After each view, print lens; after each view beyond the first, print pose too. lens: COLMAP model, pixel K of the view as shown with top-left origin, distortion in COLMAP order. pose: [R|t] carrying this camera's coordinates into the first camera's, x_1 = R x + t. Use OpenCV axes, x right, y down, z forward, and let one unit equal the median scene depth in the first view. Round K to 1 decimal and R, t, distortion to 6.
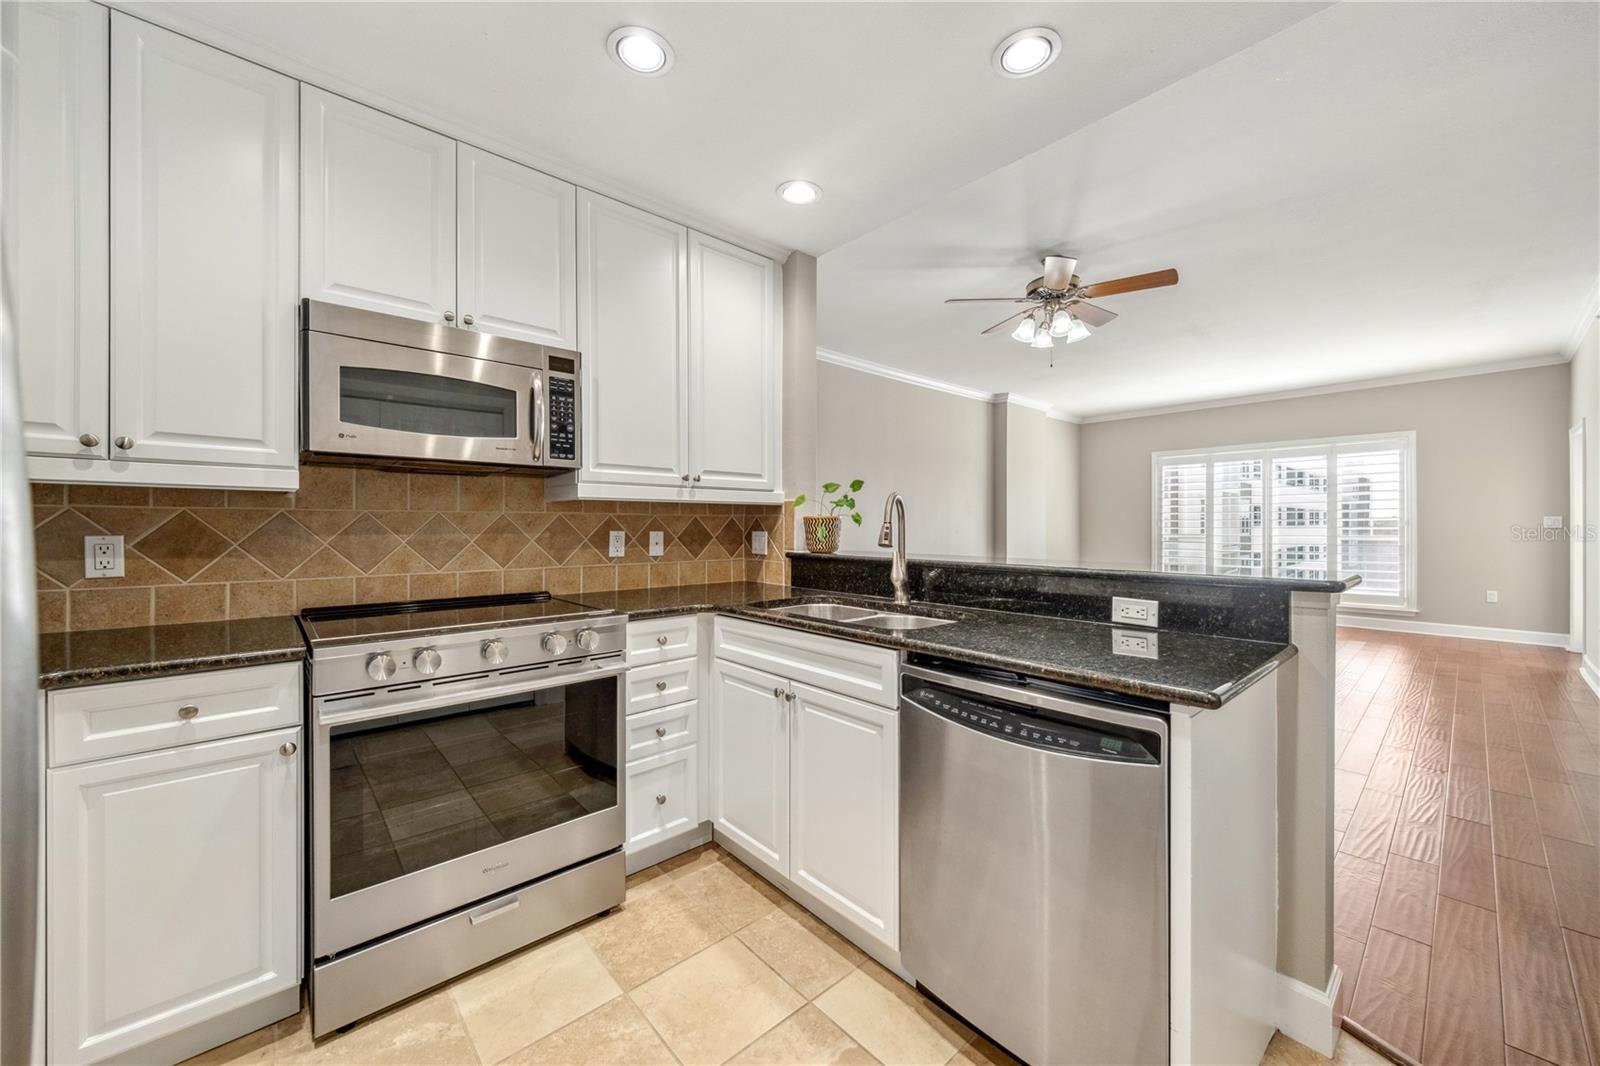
lens RADIAL K [[592.6, 0, 791.9], [0, 592.6, 532.8], [0, 0, 1]] dist [0.002651, -0.001728]
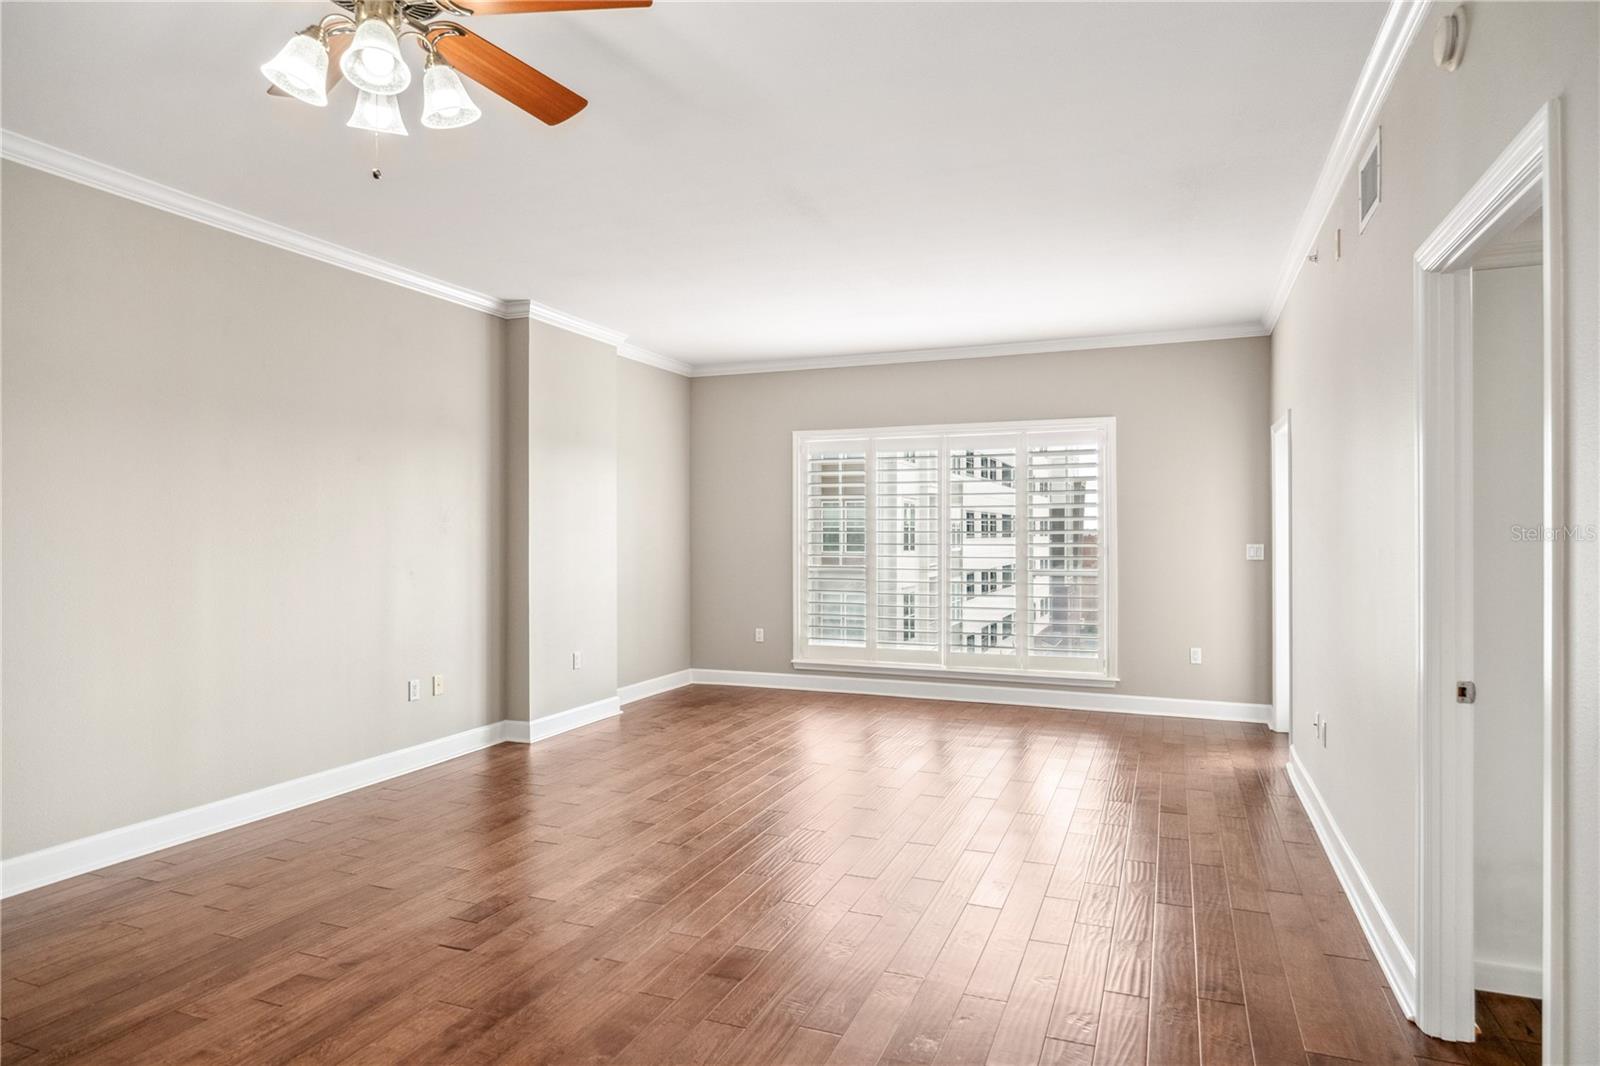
lens RADIAL K [[941.3, 0, 787.9], [0, 941.3, 541.8], [0, 0, 1]] dist [0.003611, 0.000002]
pose [[0.893502, -0.004176, 0.449040, 0.221486], [0.005551, 0.999983, -0.001746, -0.028271], [-0.449025, 0.004053, 0.893510, 0.196420]]
